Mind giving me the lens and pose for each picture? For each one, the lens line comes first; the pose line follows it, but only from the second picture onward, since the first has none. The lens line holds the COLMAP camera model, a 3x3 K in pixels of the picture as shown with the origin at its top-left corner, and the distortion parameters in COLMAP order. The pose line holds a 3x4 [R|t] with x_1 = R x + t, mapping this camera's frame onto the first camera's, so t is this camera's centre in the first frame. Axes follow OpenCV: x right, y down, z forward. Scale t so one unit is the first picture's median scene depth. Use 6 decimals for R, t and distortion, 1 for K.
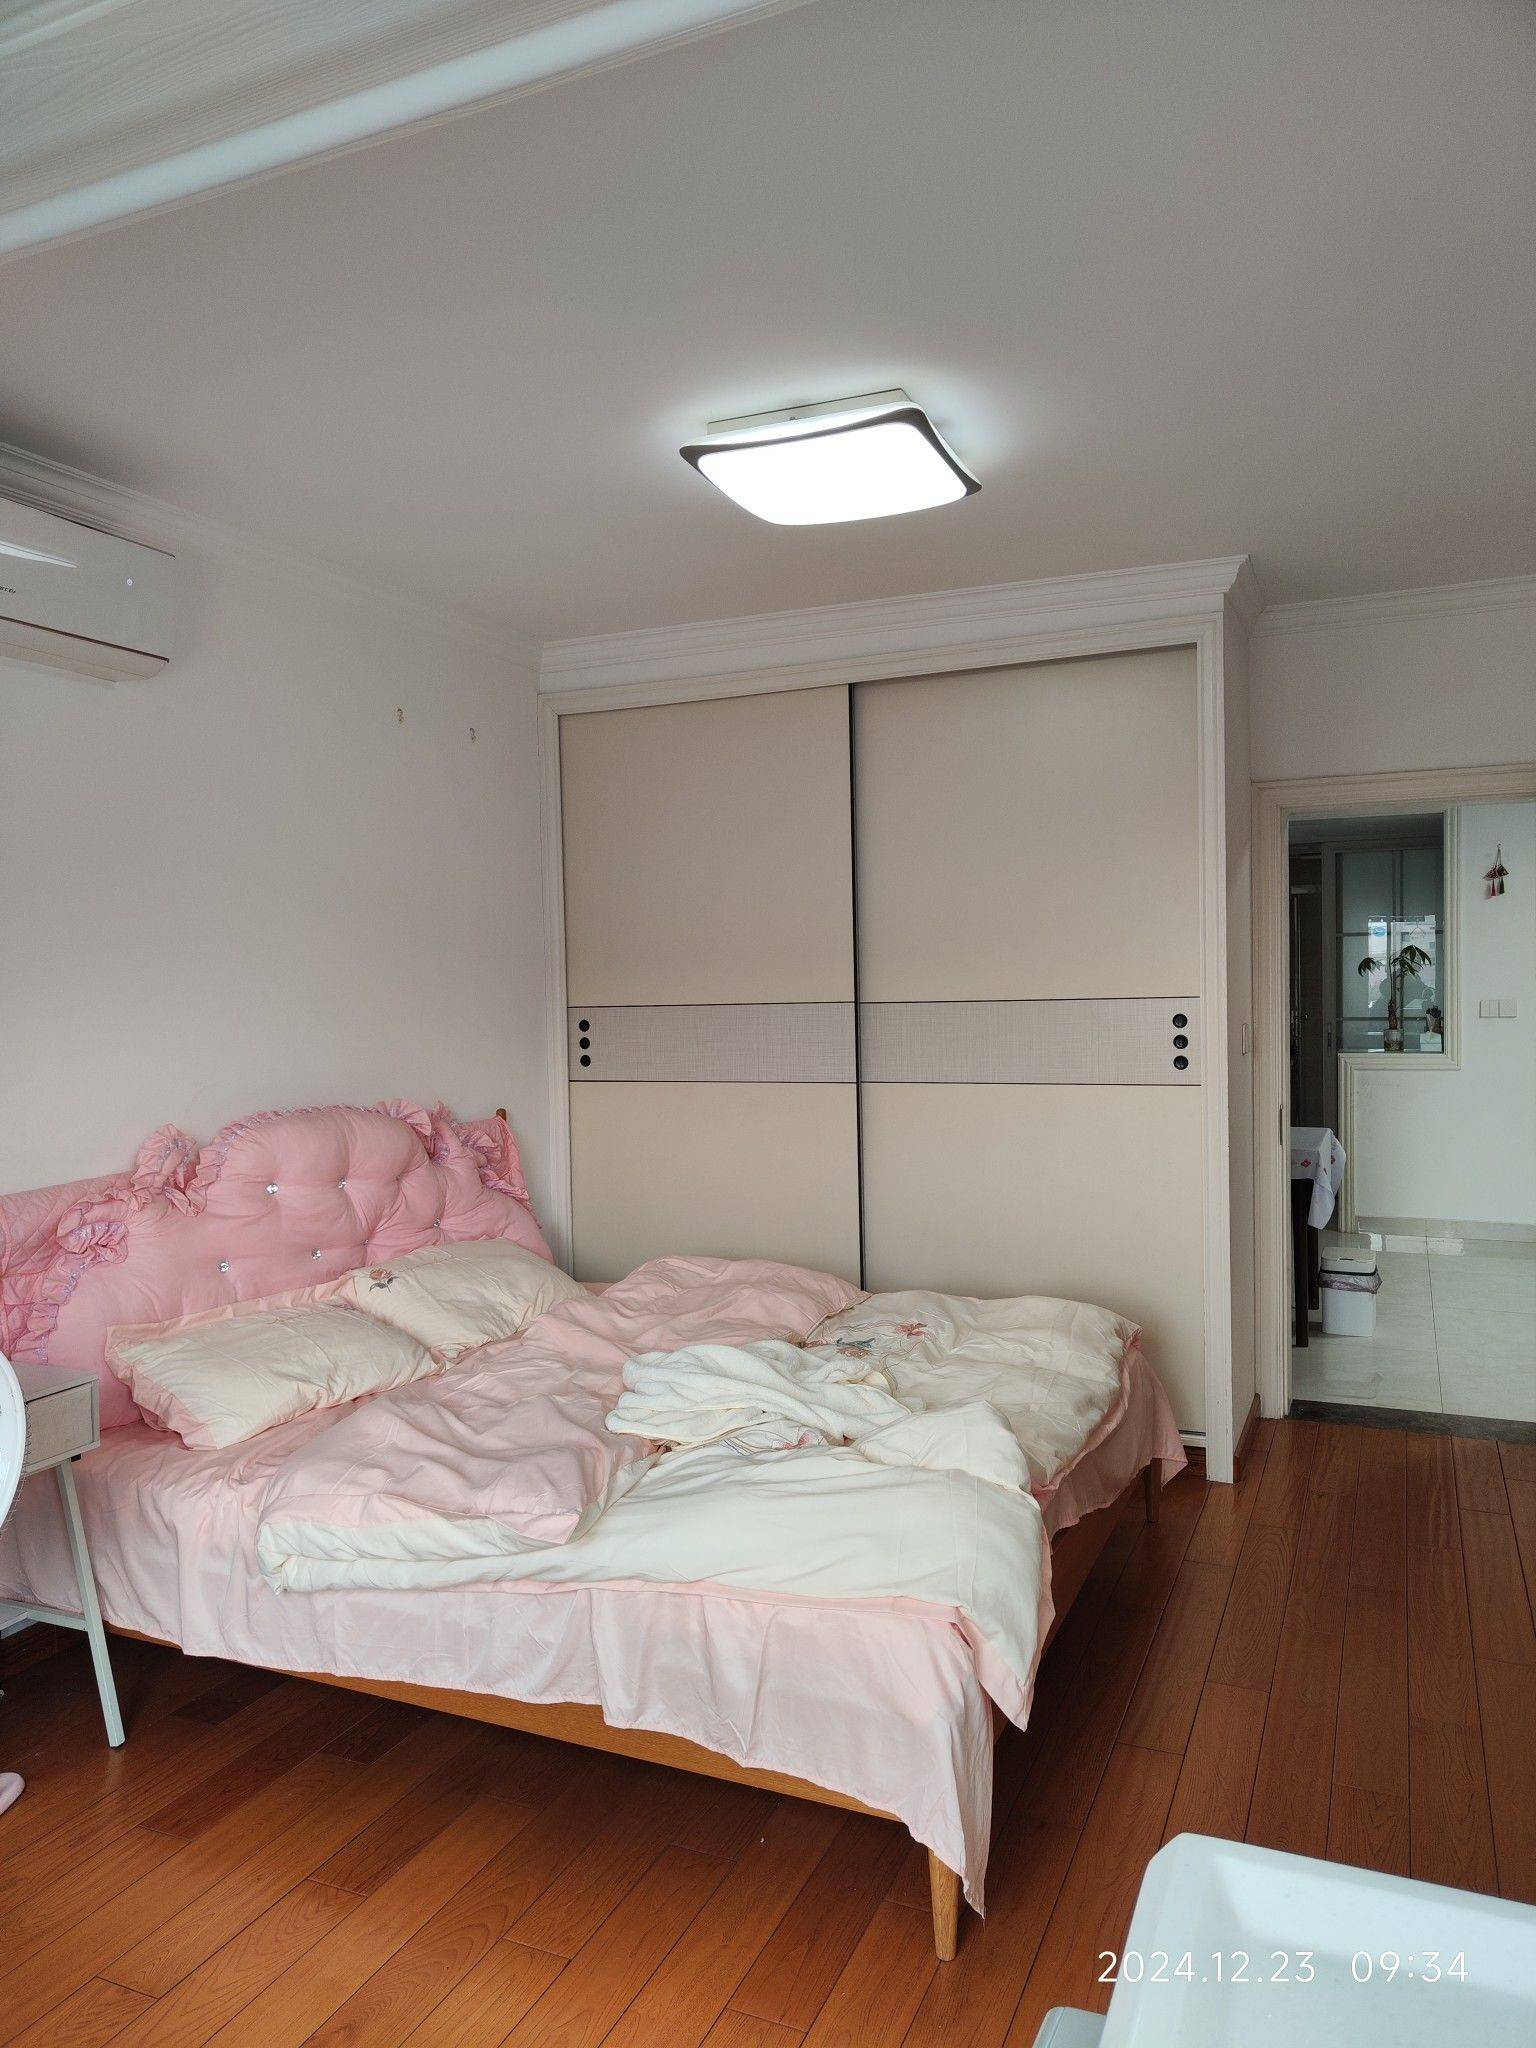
lens RADIAL K [[1410.7, 0, 764.5], [0, 1410.7, 1024.8], [0, 0, 1]] dist [-0.000875, -0.000139]
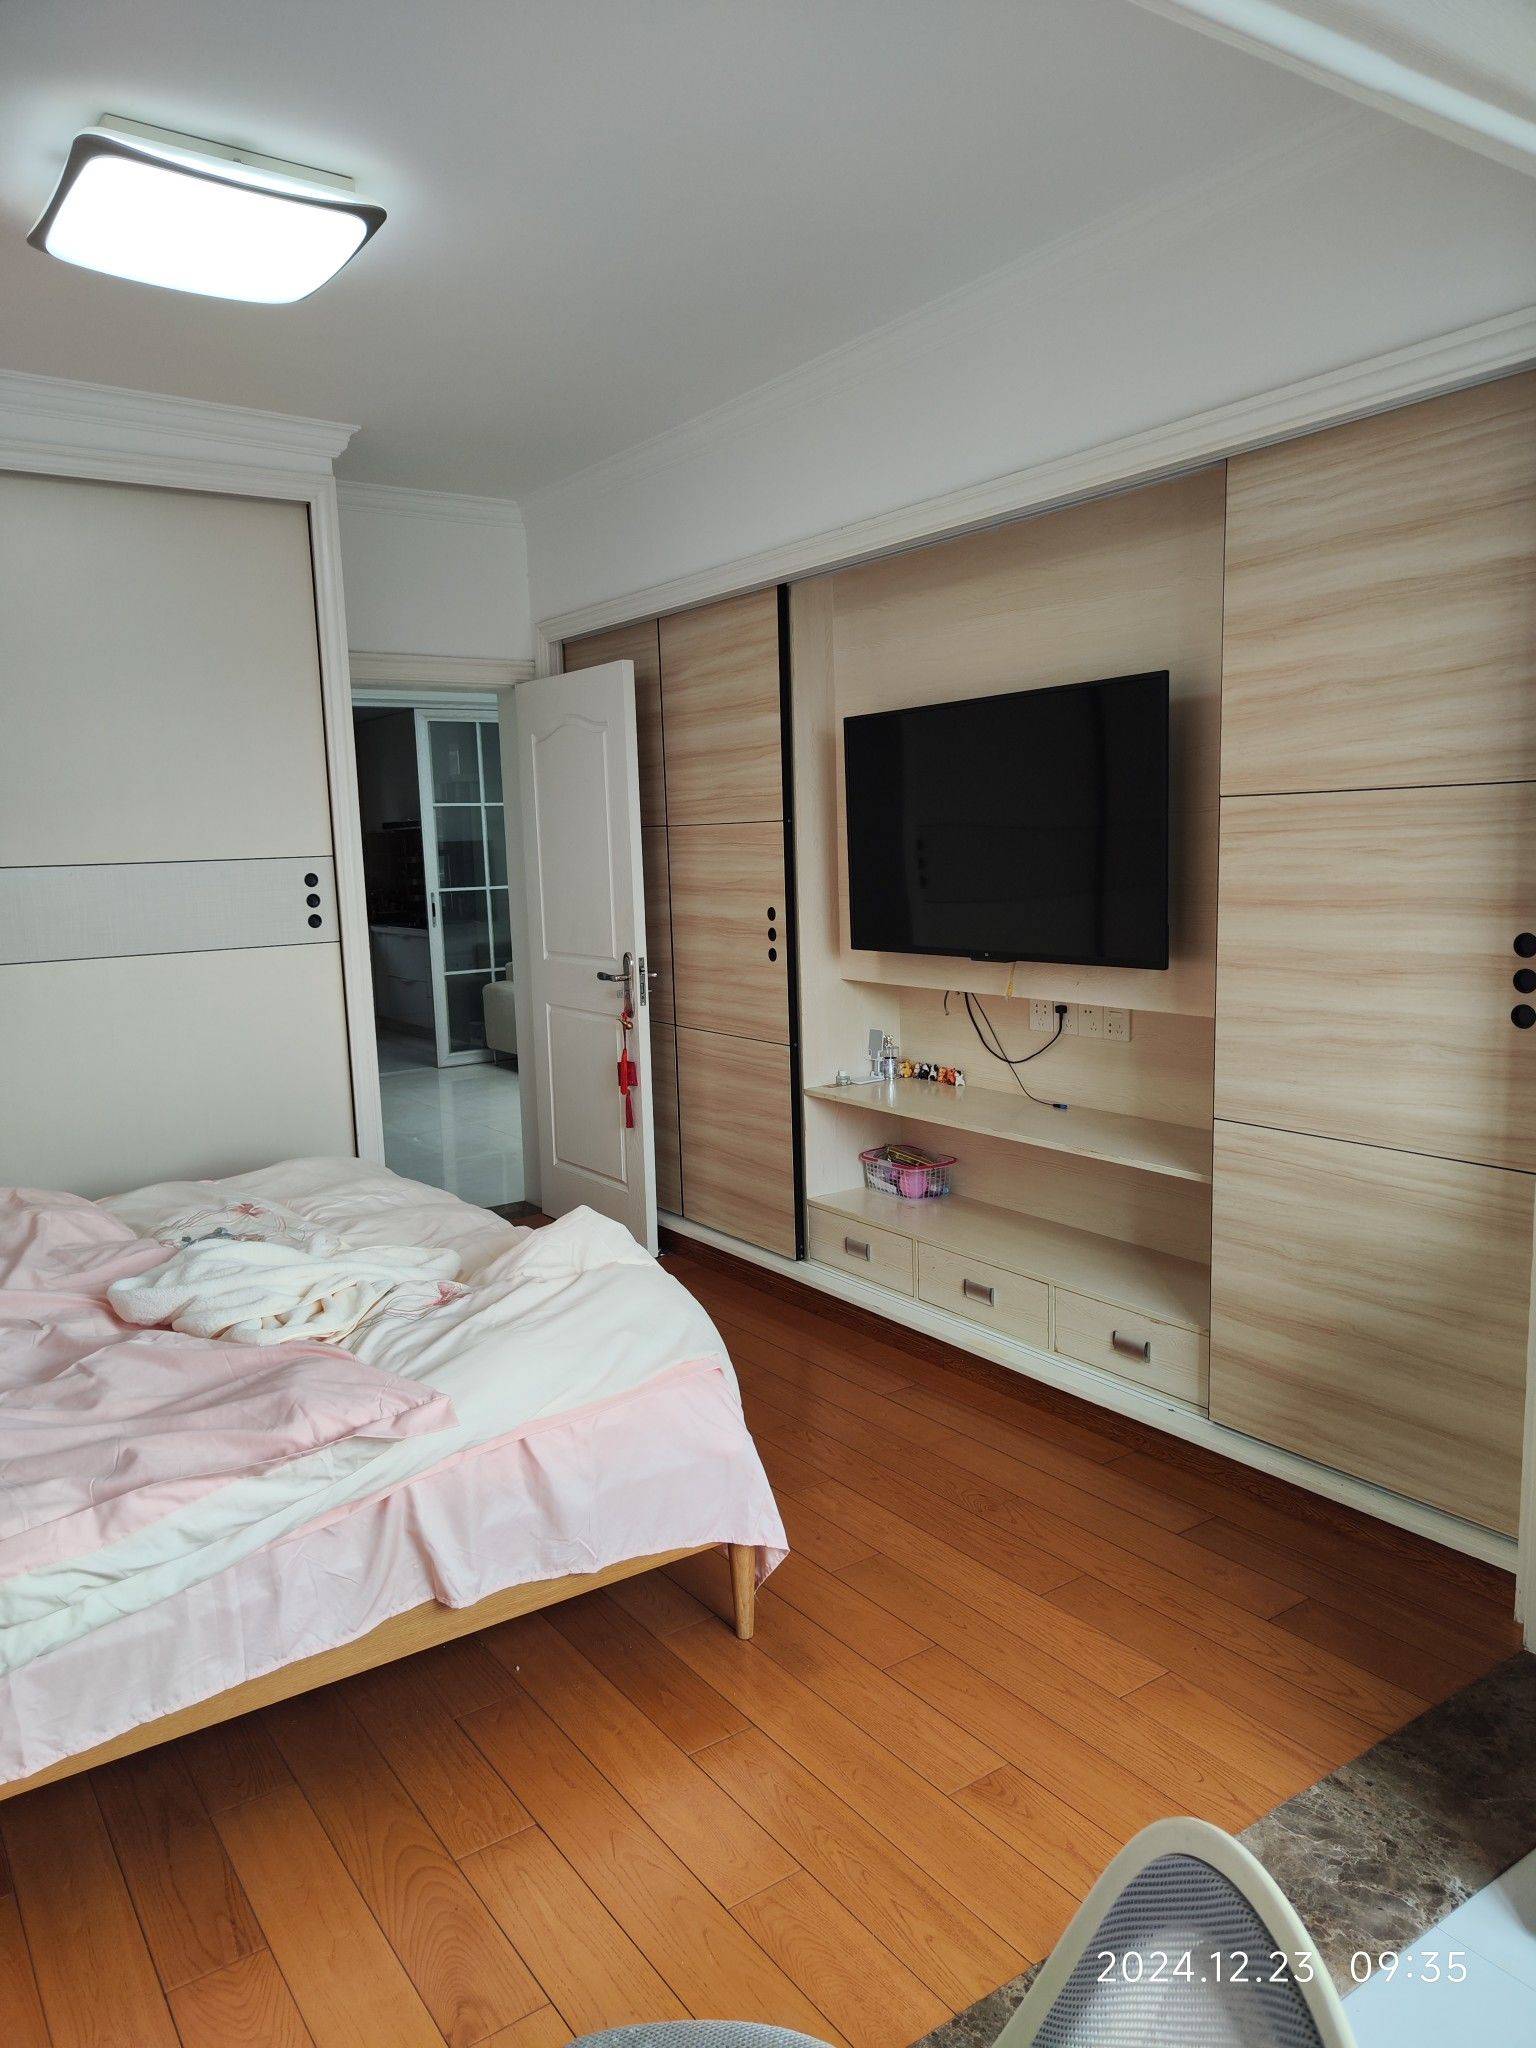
lens RADIAL K [[1389.3, 0, 767.3], [0, 1389.3, 1031.3], [0, 0, 1]] dist [-0.026016, 0.038332]
pose [[0.544962, -0.120842, 0.829707, -0.667711], [0.052974, 0.992545, 0.109764, 0.023568], [-0.836786, -0.015865, 0.547301, 0.308793]]
